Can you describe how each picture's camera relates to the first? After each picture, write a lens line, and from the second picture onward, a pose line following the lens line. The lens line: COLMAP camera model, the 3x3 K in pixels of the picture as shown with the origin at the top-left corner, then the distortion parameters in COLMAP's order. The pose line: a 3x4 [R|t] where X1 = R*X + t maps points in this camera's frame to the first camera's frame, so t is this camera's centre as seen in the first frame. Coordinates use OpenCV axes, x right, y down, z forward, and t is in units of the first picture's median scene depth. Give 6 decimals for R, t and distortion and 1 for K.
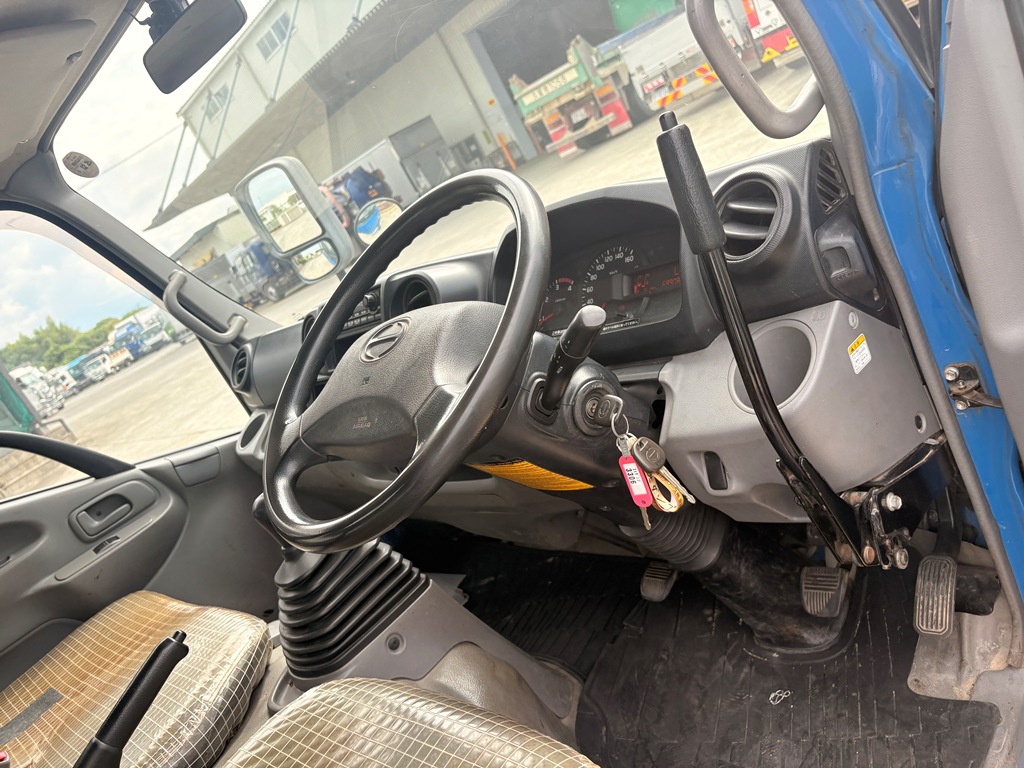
lens RADIAL K [[772.4, 0, 512.0], [0, 772.4, 384.0], [0, 0, 1]] dist [0.015661, 0.001597]
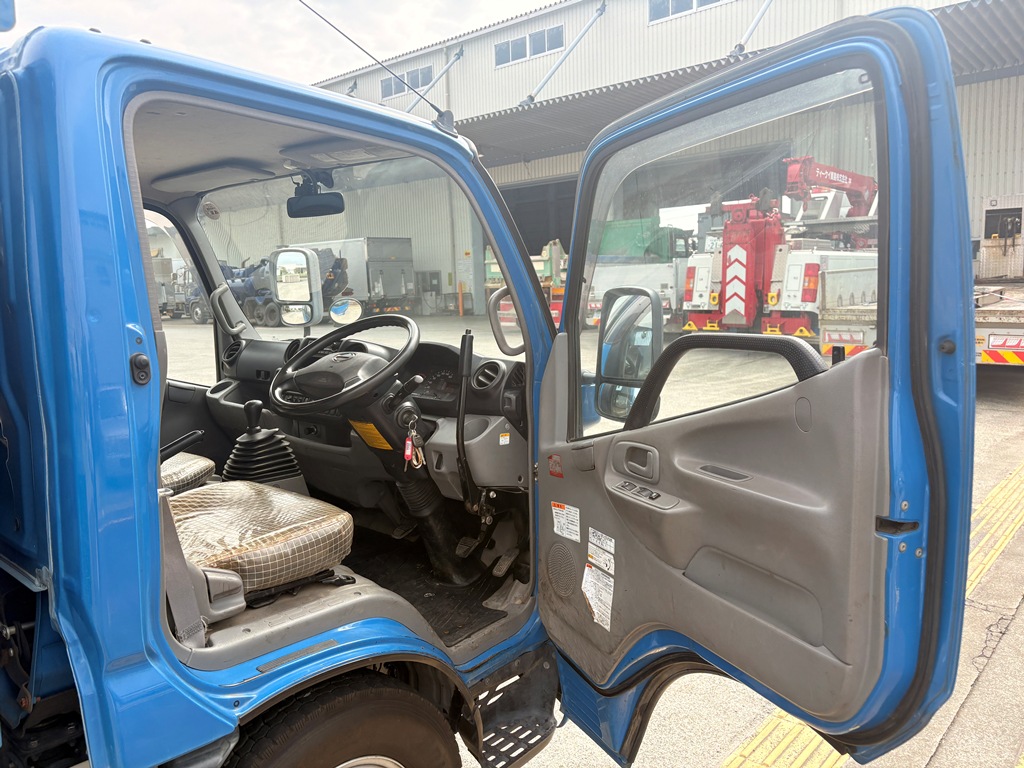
lens RADIAL K [[762.4, 0, 510.4], [0, 762.4, 401.8], [0, 0, 1]] dist [0.077798, 0.000223]
pose [[0.896975, 0.429442, 0.104955, 0.090377], [-0.405482, 0.893778, -0.191691, 0.233547], [-0.176127, 0.129385, 0.975827, -1.087832]]
